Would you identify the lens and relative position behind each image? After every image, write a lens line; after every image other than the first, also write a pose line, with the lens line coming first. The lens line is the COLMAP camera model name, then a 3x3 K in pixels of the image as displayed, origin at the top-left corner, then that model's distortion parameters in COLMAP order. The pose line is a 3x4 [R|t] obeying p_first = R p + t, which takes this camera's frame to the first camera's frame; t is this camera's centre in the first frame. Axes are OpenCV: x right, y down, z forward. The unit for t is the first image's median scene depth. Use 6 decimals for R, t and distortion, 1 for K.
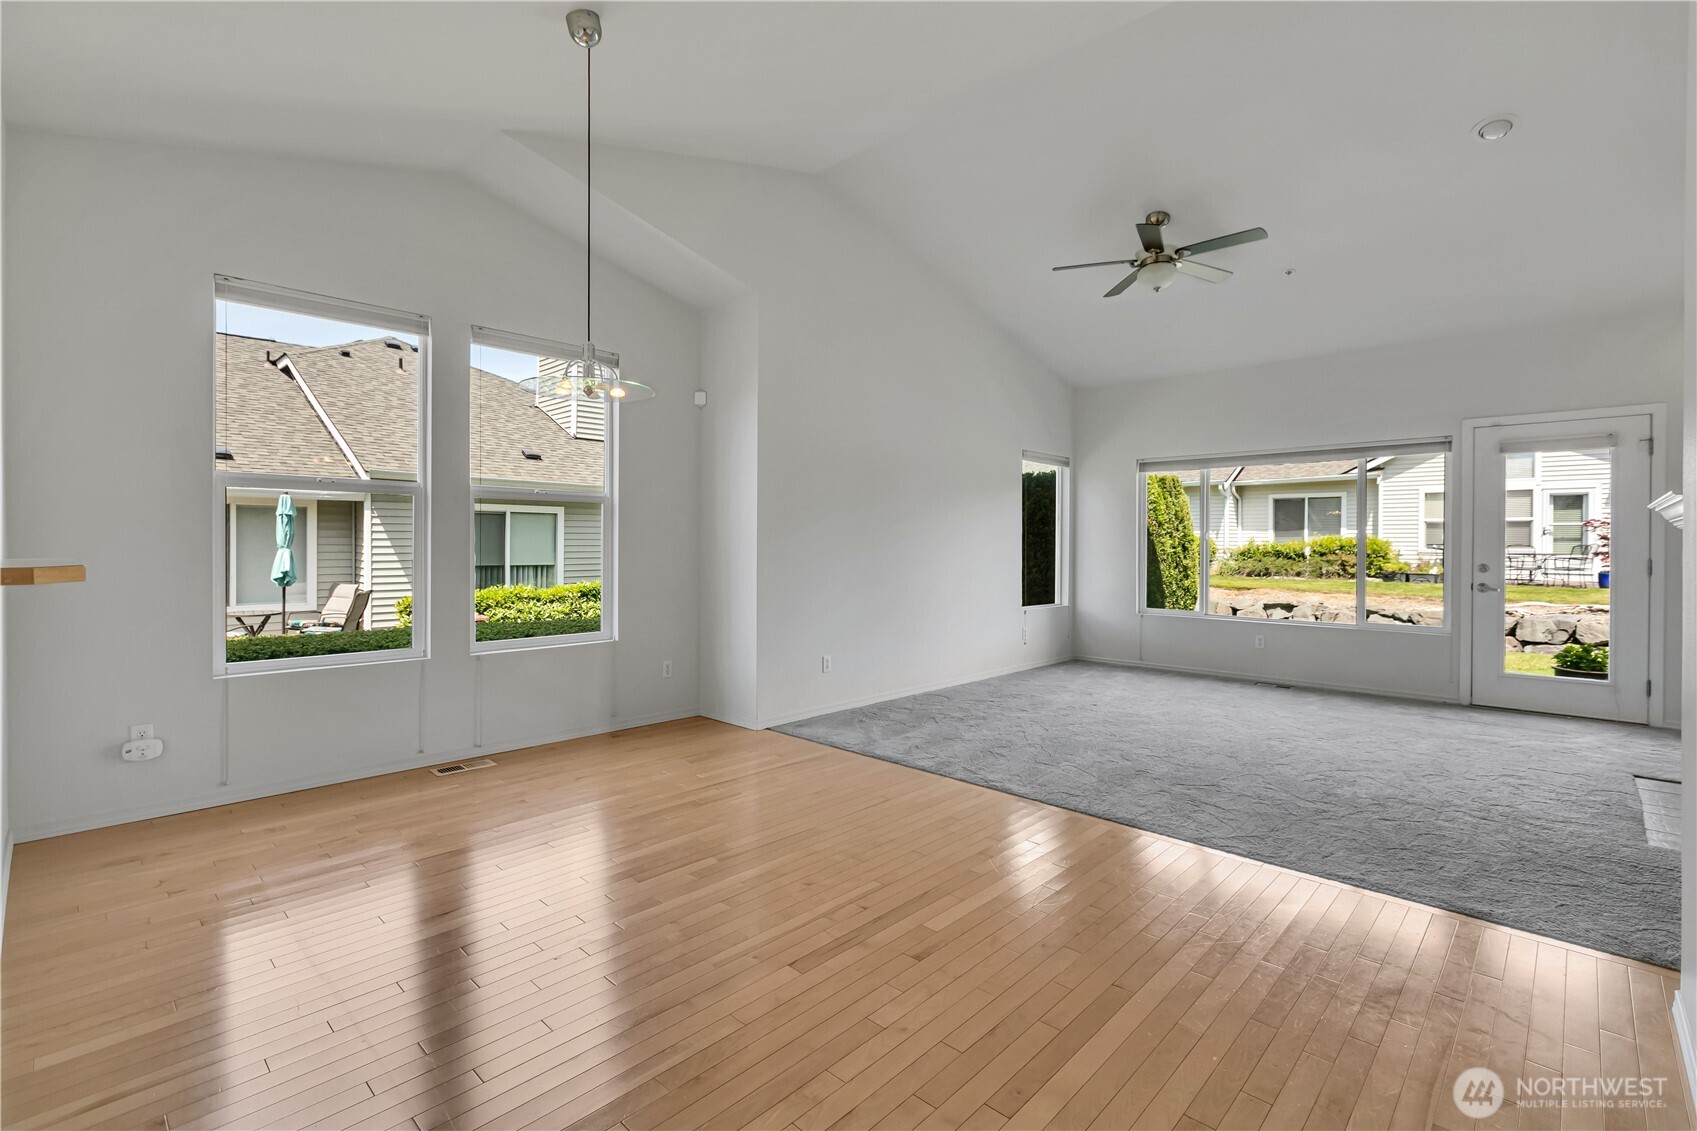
lens RADIAL K [[772.9, 0, 859.0], [0, 772.9, 546.4], [0, 0, 1]] dist [0.000091, 0.000015]
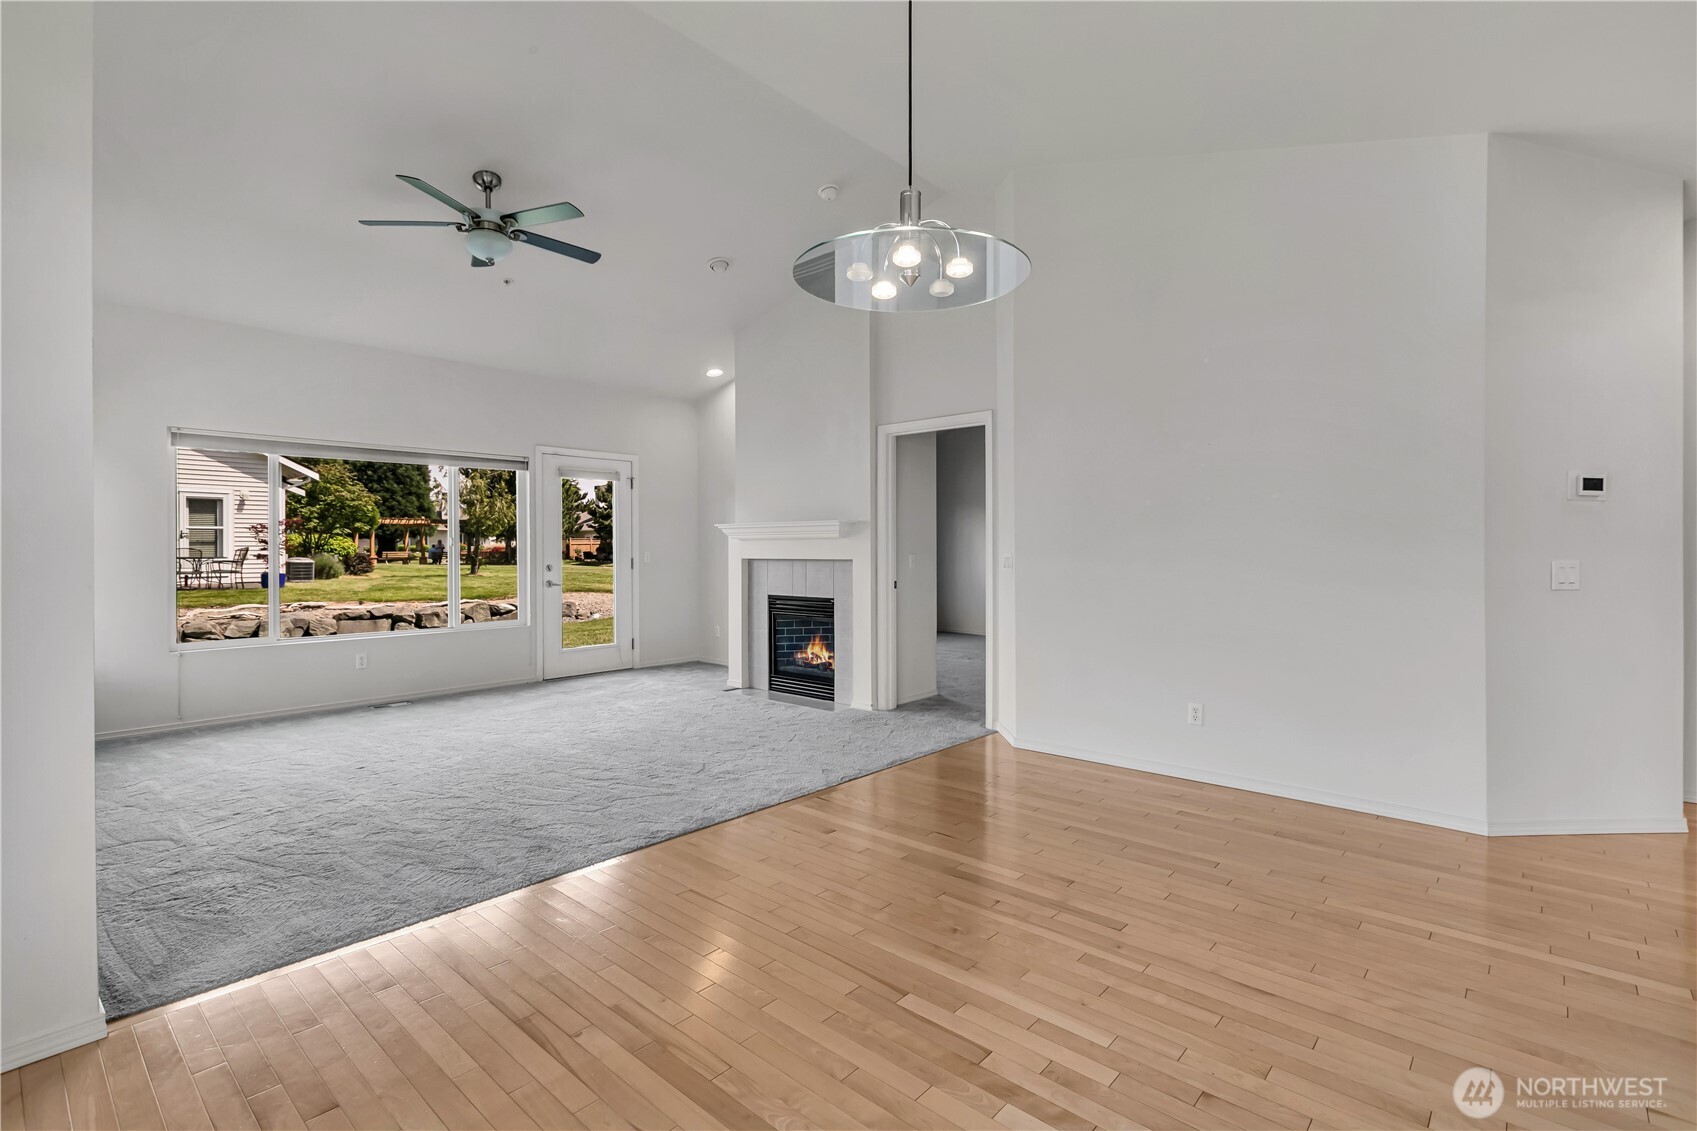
lens RADIAL K [[784.3, 0, 862.0], [0, 784.3, 552.2], [0, 0, 1]] dist [0.002104, -0.000037]
pose [[-0.035870, -0.010189, 0.999305, -0.516484], [0.006040, 0.999928, 0.010412, -0.007872], [-0.999338, 0.006409, -0.035806, 0.603680]]
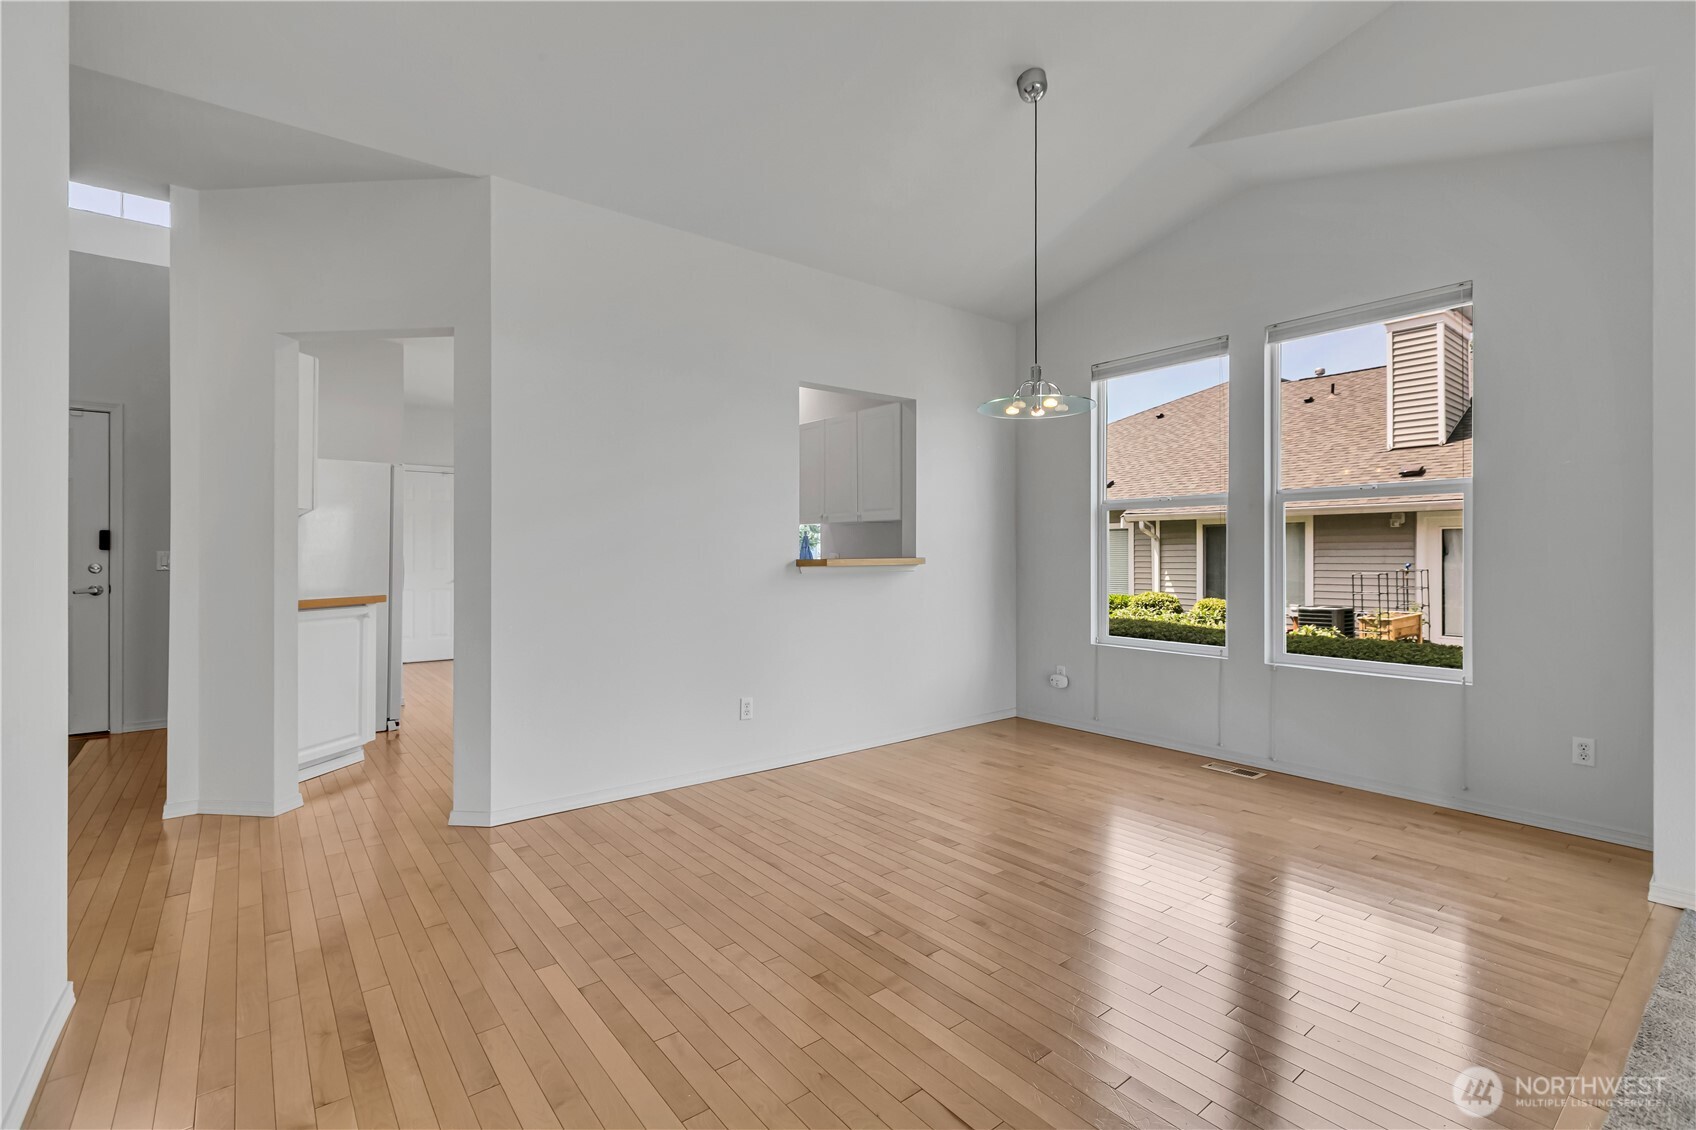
lens RADIAL K [[760.1, 0, 852.3], [0, 760.1, 552.2], [0, 0, 1]] dist [0.000038, -0.000287]
pose [[-0.144753, -0.008428, -0.989432, 0.436504], [-0.004247, 0.999960, -0.007896, 0.007609], [0.989459, 0.003059, -0.144783, 0.513880]]
